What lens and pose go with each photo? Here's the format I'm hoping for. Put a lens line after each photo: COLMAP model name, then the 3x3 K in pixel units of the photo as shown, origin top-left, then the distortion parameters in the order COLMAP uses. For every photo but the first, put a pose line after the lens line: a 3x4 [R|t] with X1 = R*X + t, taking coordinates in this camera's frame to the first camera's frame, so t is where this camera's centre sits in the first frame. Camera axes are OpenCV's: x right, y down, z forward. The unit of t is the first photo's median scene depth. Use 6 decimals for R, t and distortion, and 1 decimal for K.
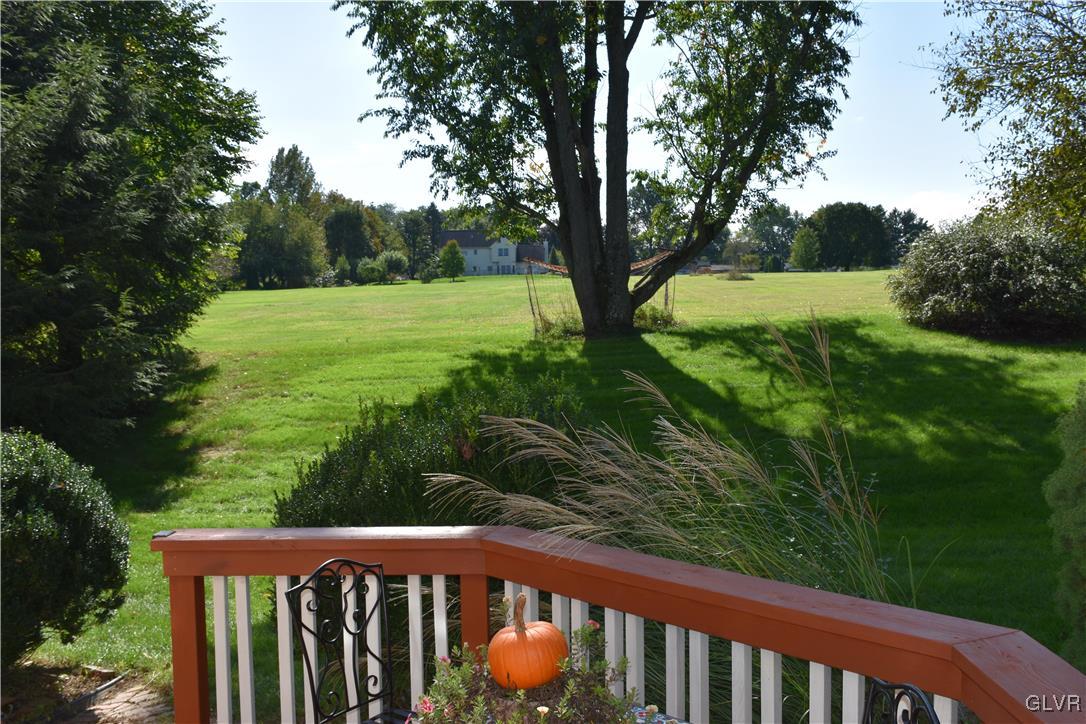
lens RADIAL K [[968.0, 0, 548.4], [0, 968.0, 360.6], [0, 0, 1]] dist [-0.084605, 0.112182]
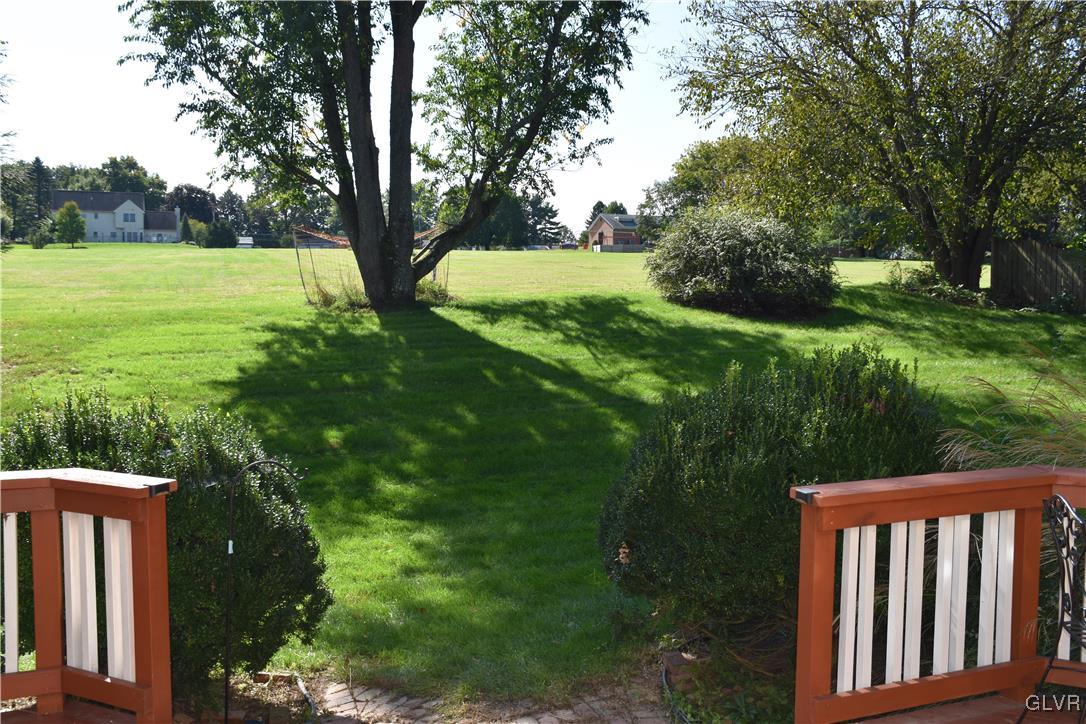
lens RADIAL K [[968.0, 0, 550.5], [0, 968.0, 365.3], [0, 0, 1]] dist [-0.084605, 0.112182]
pose [[0.927268, -0.007114, 0.374330, -0.157997], [-0.004095, 0.999567, 0.029141, 0.002475], [-0.374375, -0.028555, 0.926837, 0.023370]]
